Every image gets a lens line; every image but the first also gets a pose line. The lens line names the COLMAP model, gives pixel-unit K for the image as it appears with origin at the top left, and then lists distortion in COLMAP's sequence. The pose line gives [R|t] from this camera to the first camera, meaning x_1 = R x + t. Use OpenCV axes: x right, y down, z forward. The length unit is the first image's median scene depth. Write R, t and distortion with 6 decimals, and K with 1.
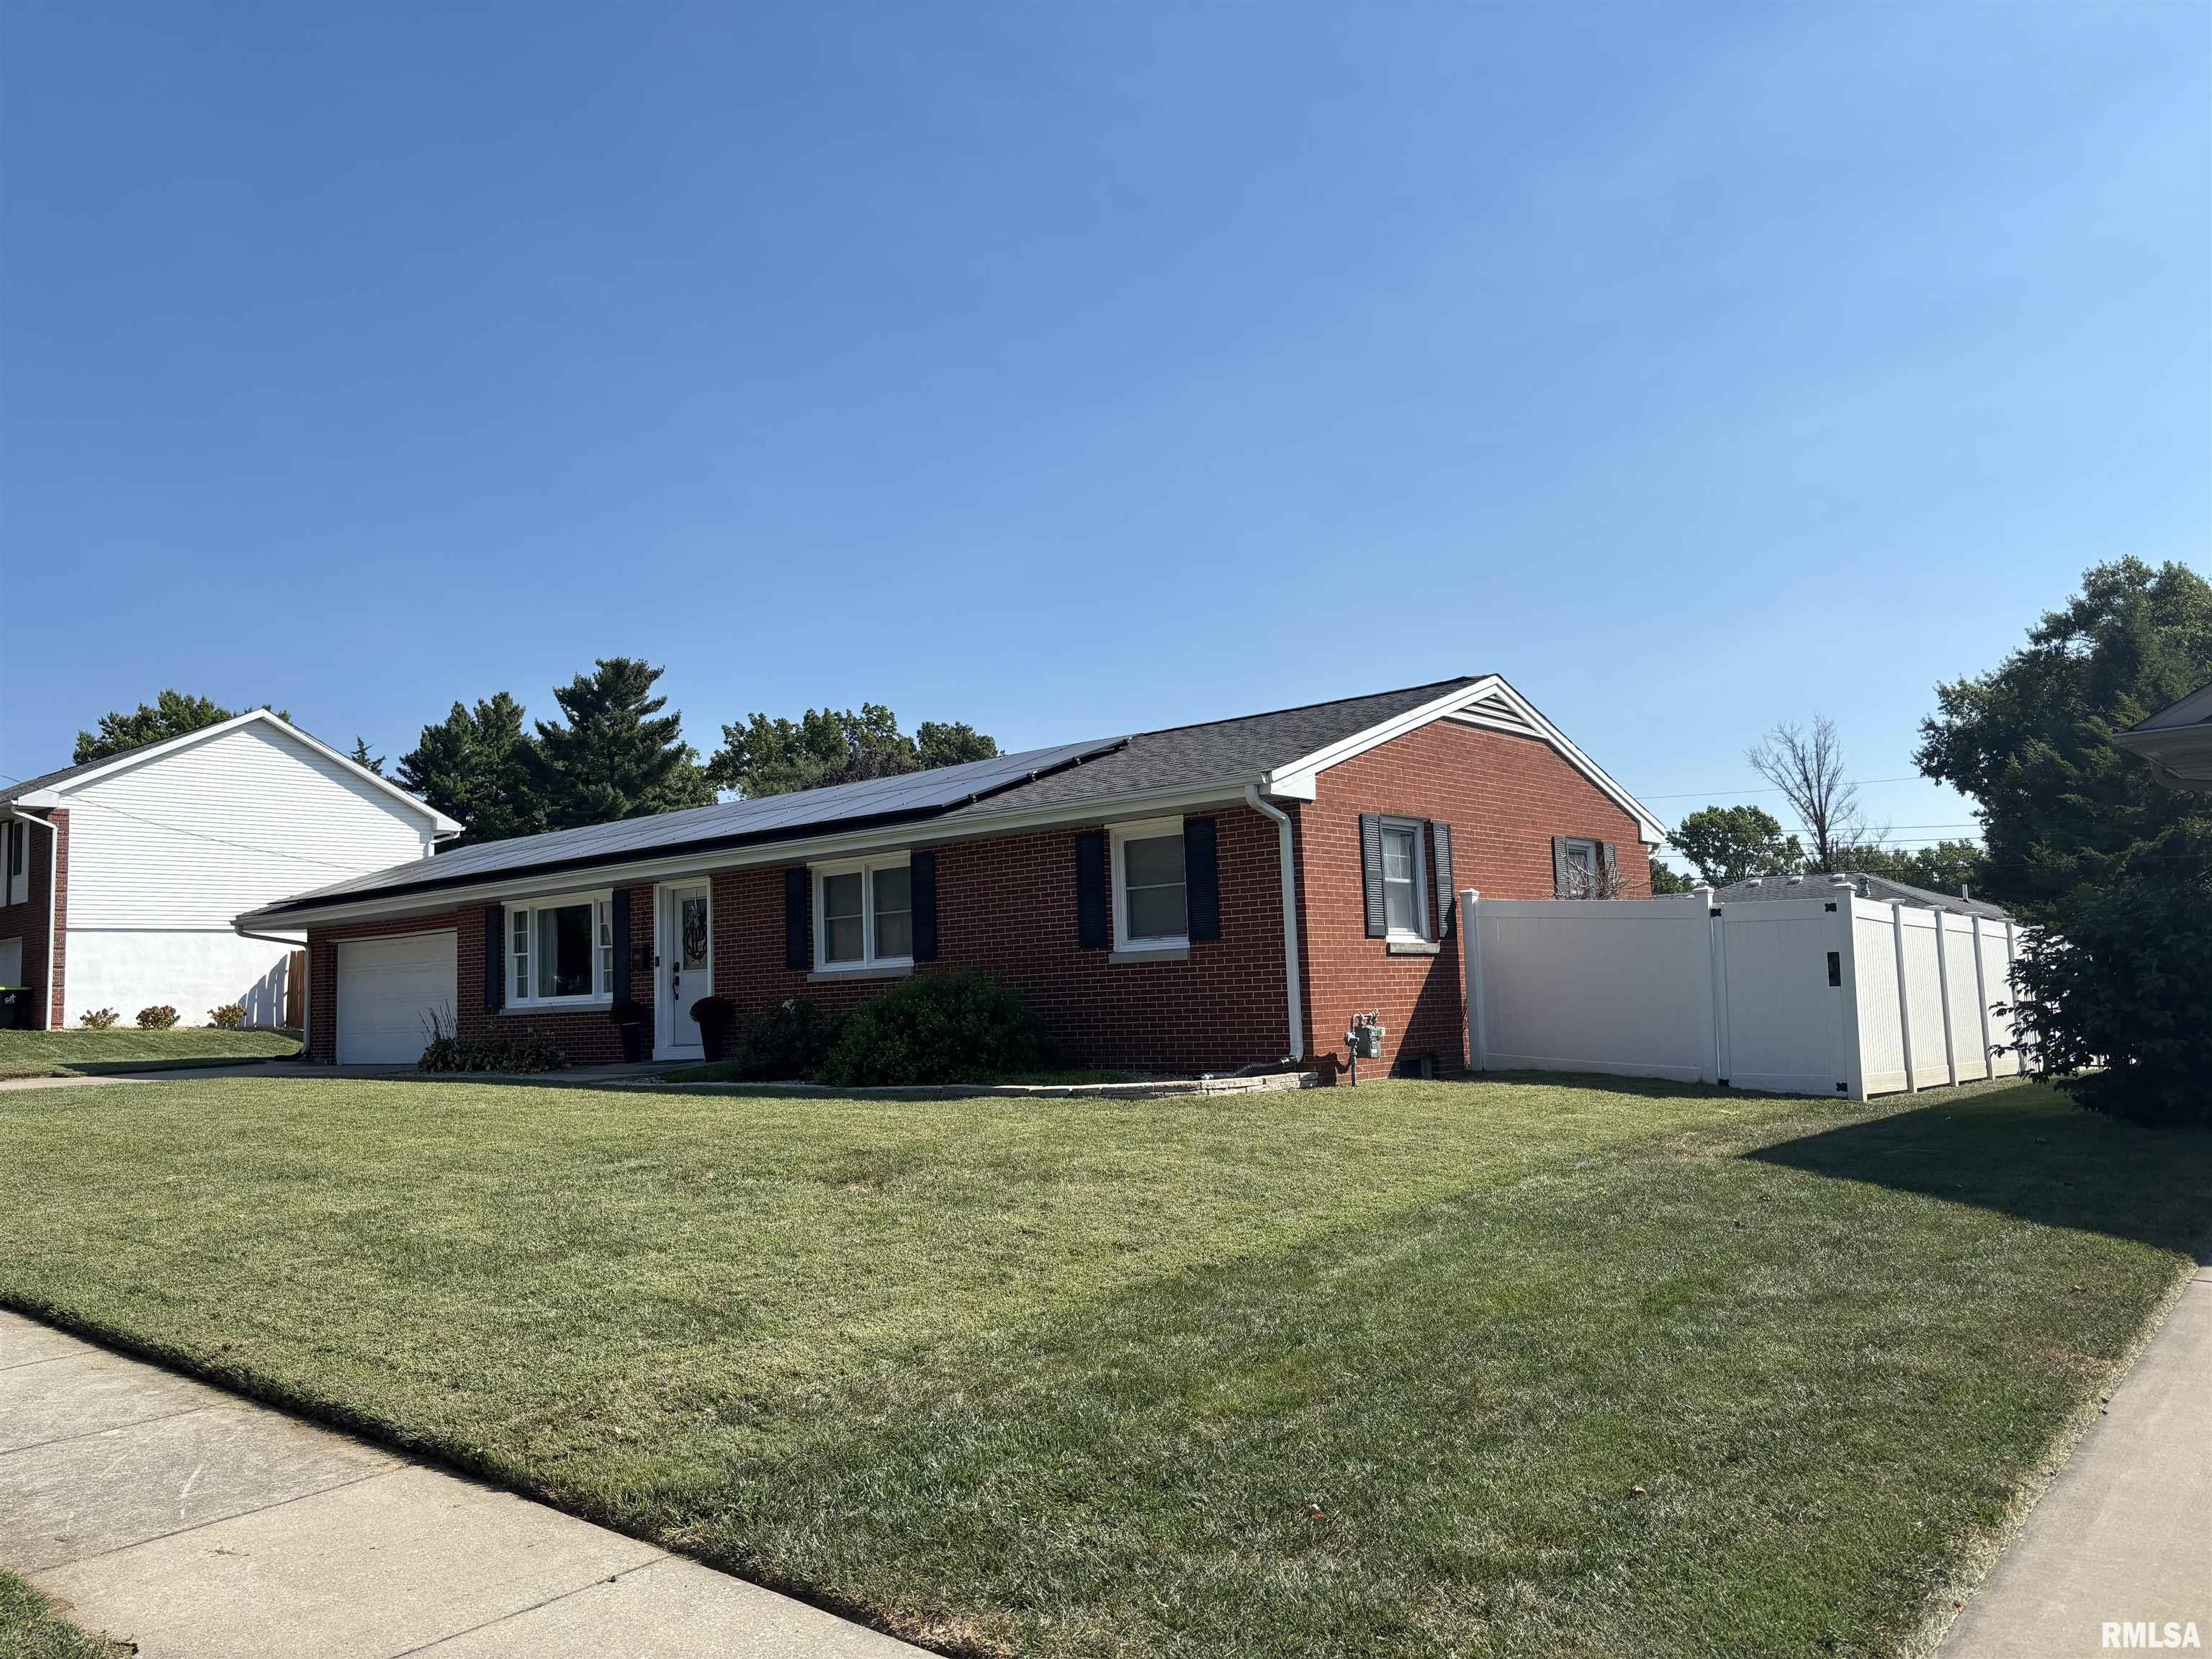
lens RADIAL K [[1696.6, 0, 1106.0], [0, 1696.6, 829.5], [0, 0, 1]] dist [0.092012, -0.119528]
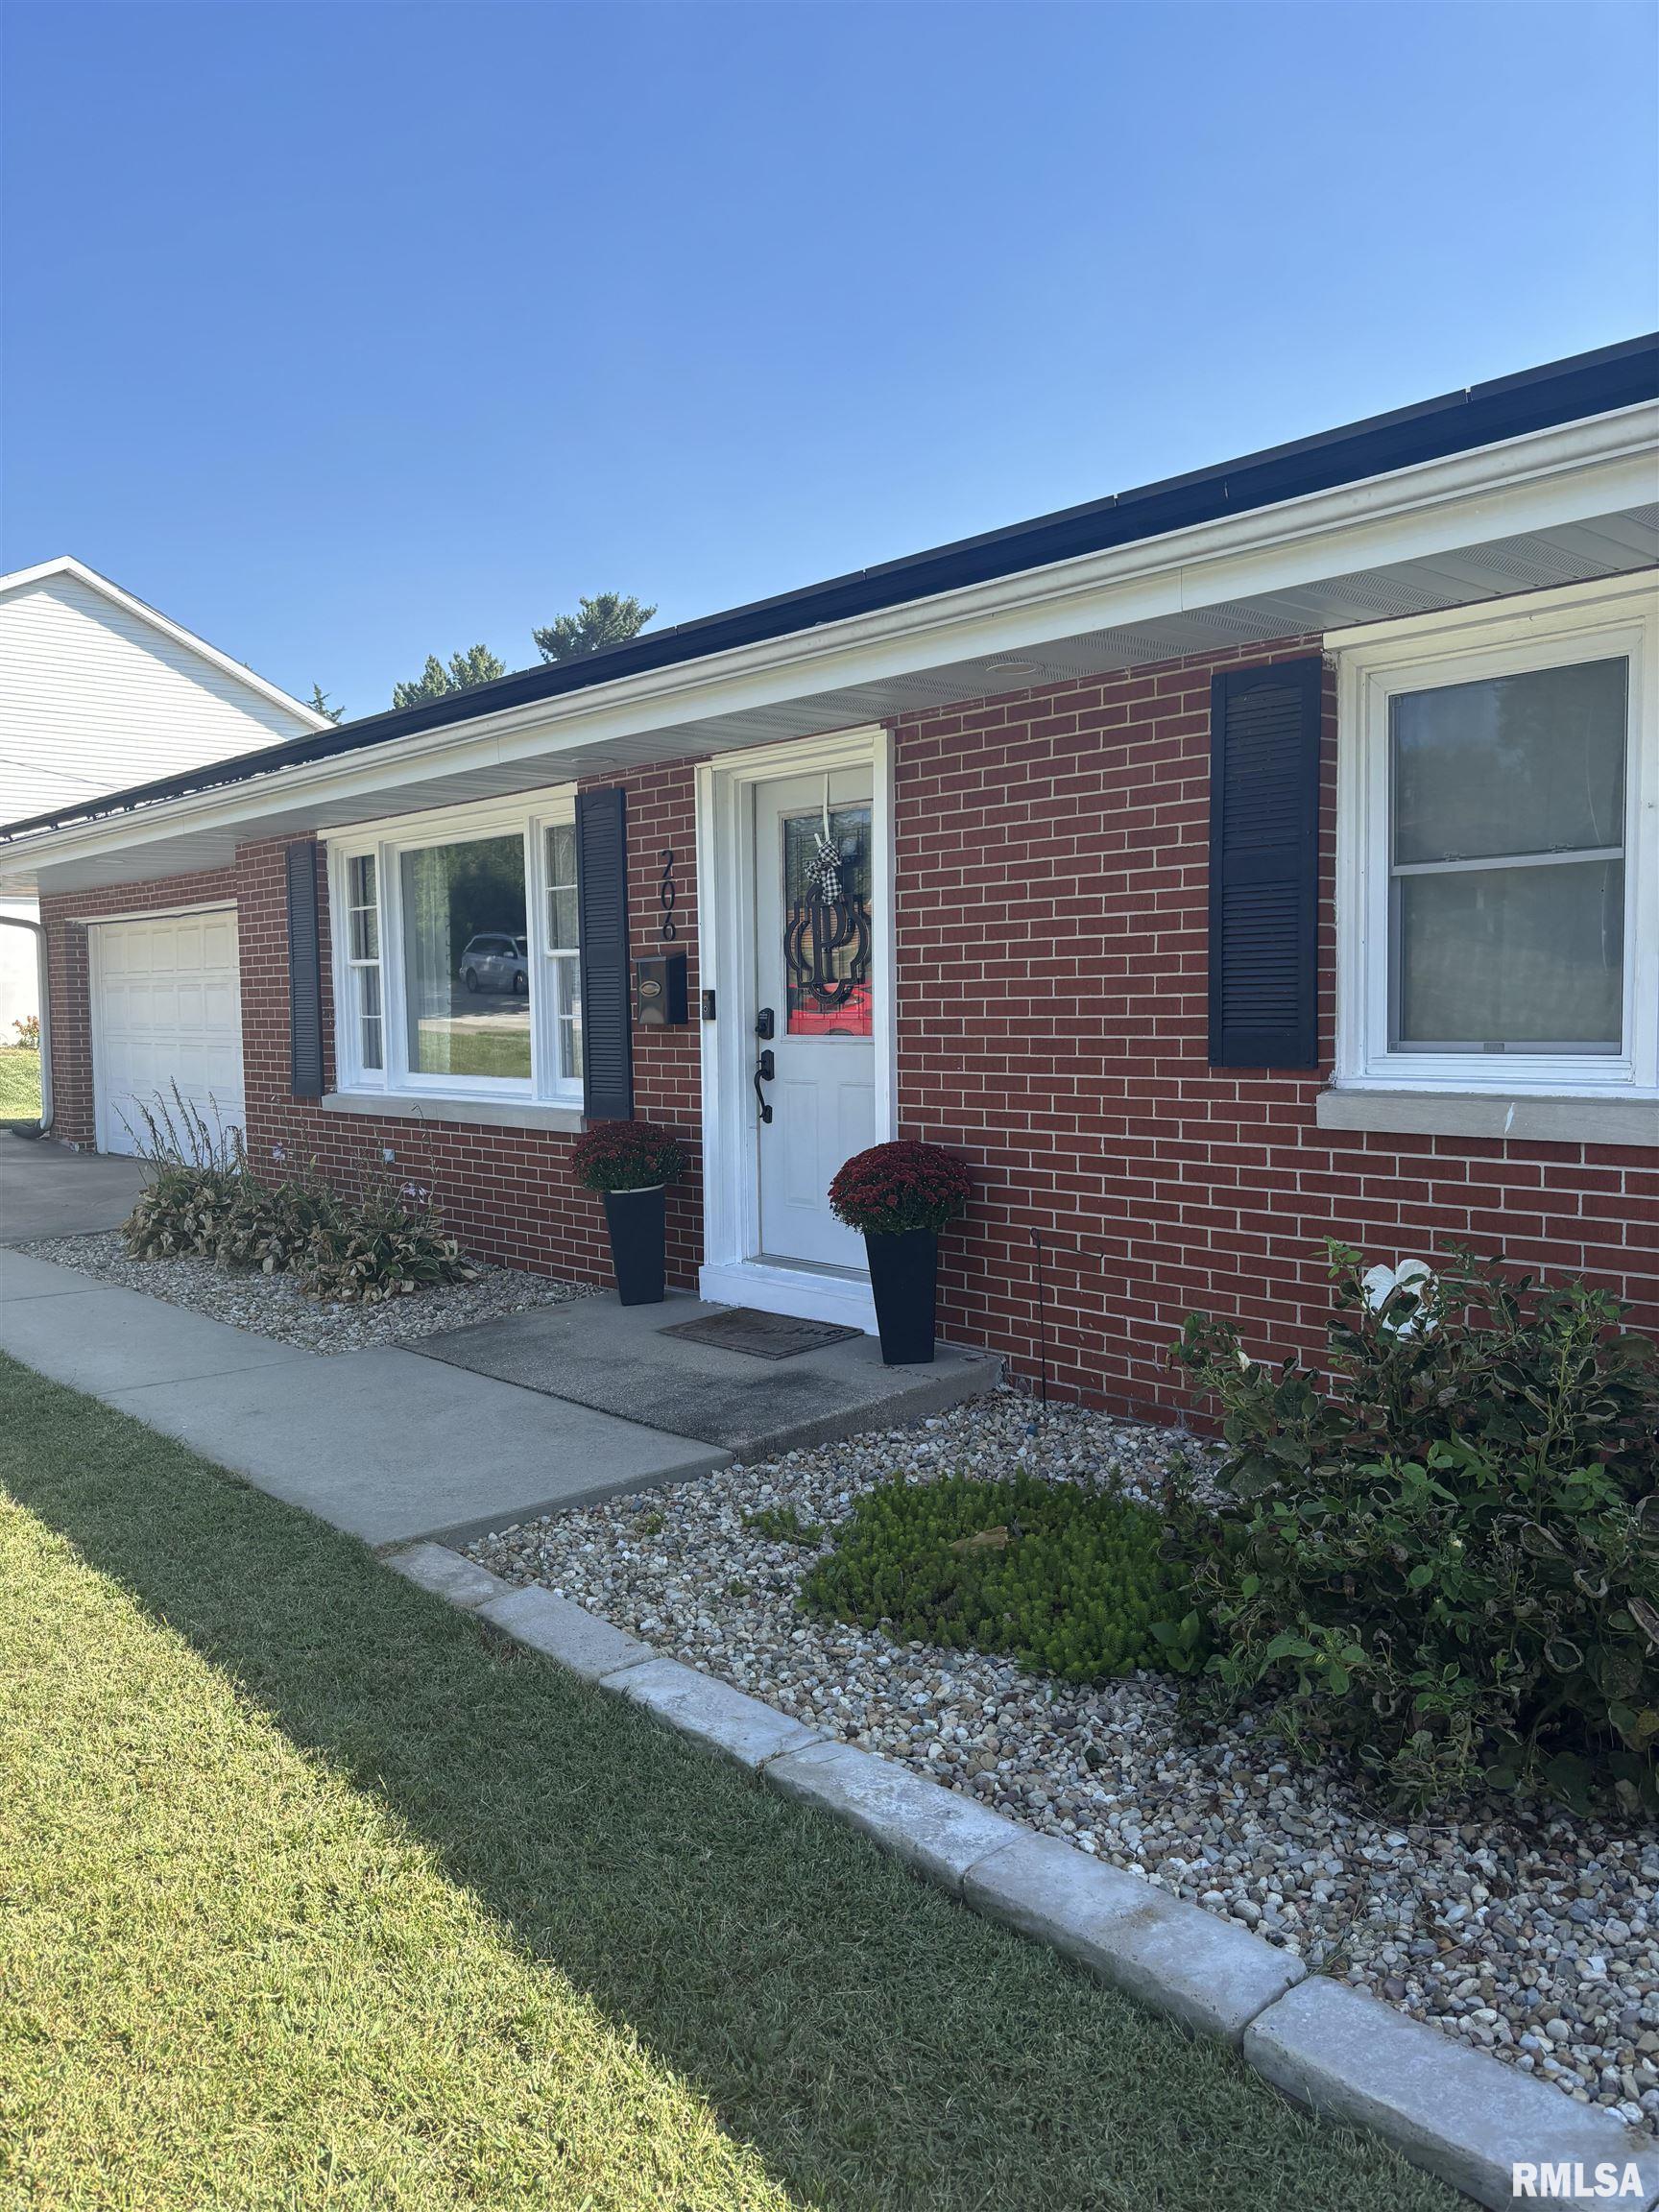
lens RADIAL K [[1696.6, 0, 829.5], [0, 1696.6, 1106.0], [0, 0, 1]] dist [0.092012, -0.119528]
pose [[0.988469, 0.035334, -0.147243, -0.187502], [-0.010750, 0.986315, 0.164518, 0.041681], [0.151041, -0.161038, 0.975322, 0.668771]]
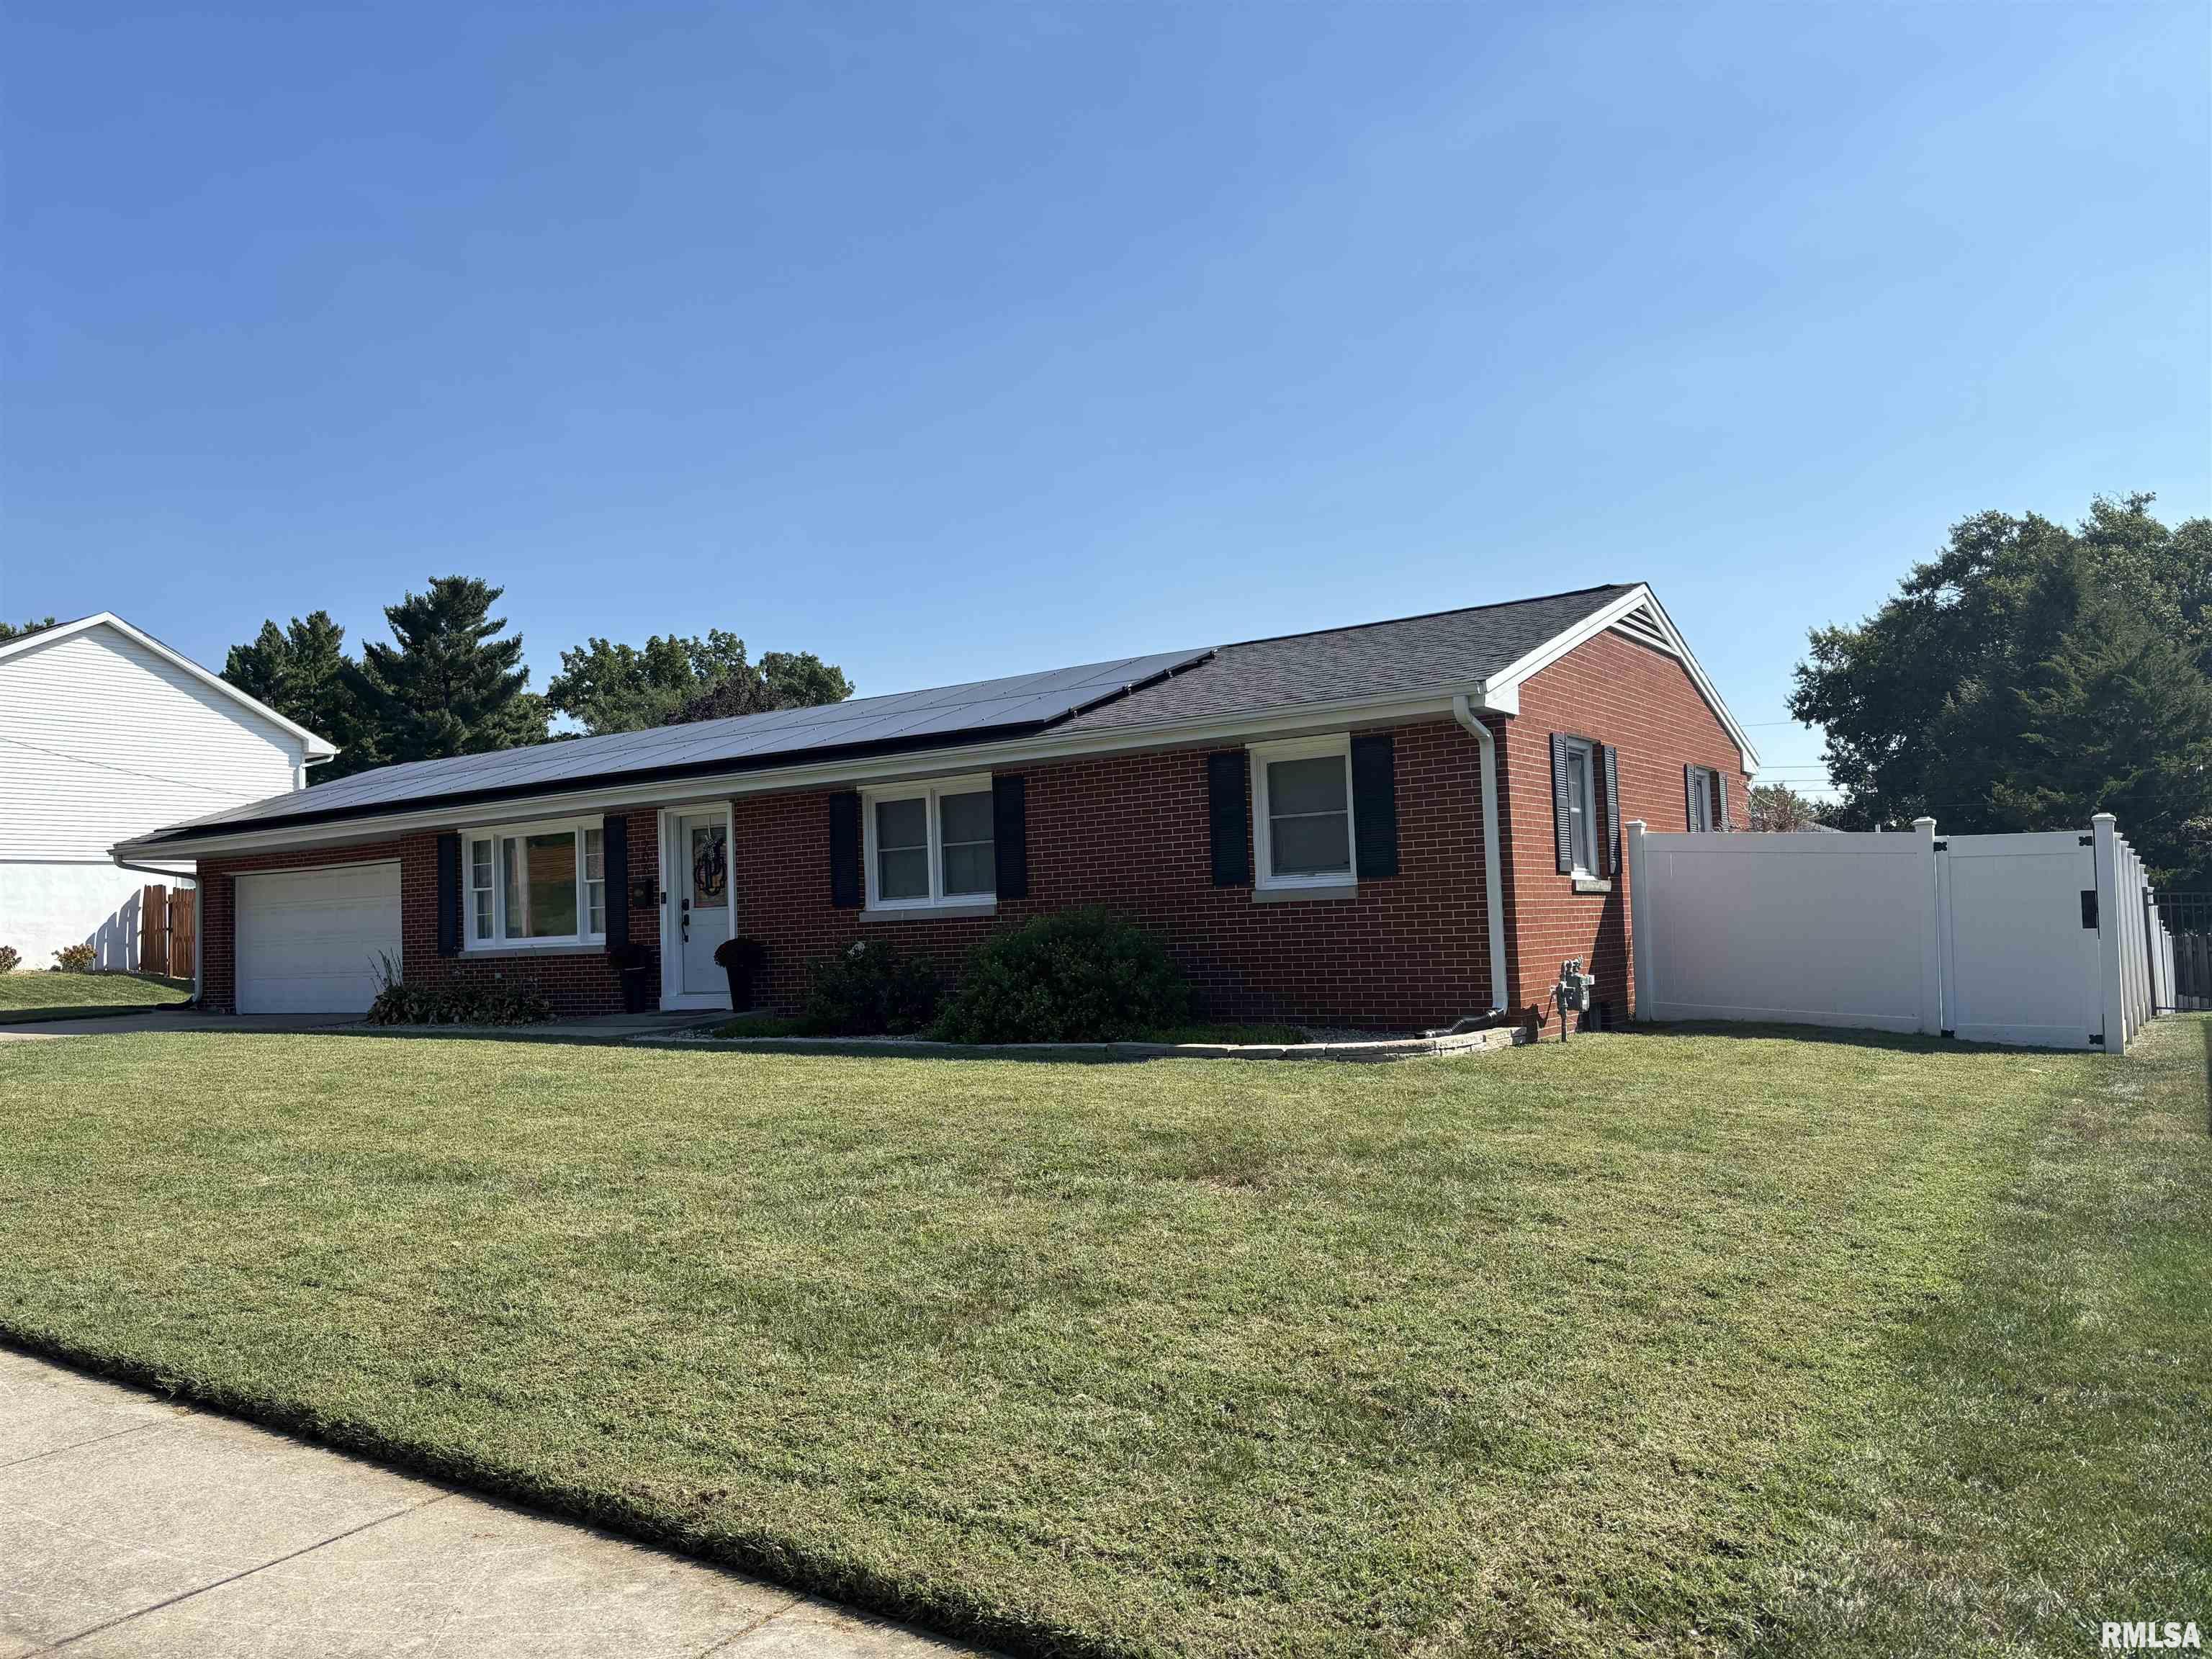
lens RADIAL K [[1696.6, 0, 1106.0], [0, 1696.6, 829.5], [0, 0, 1]] dist [0.092012, -0.119528]
pose [[0.994536, 0.006794, 0.104177, -0.126187], [-0.010496, 0.999331, 0.035030, 0.008950], [-0.103869, -0.035932, 0.993942, 0.106459]]
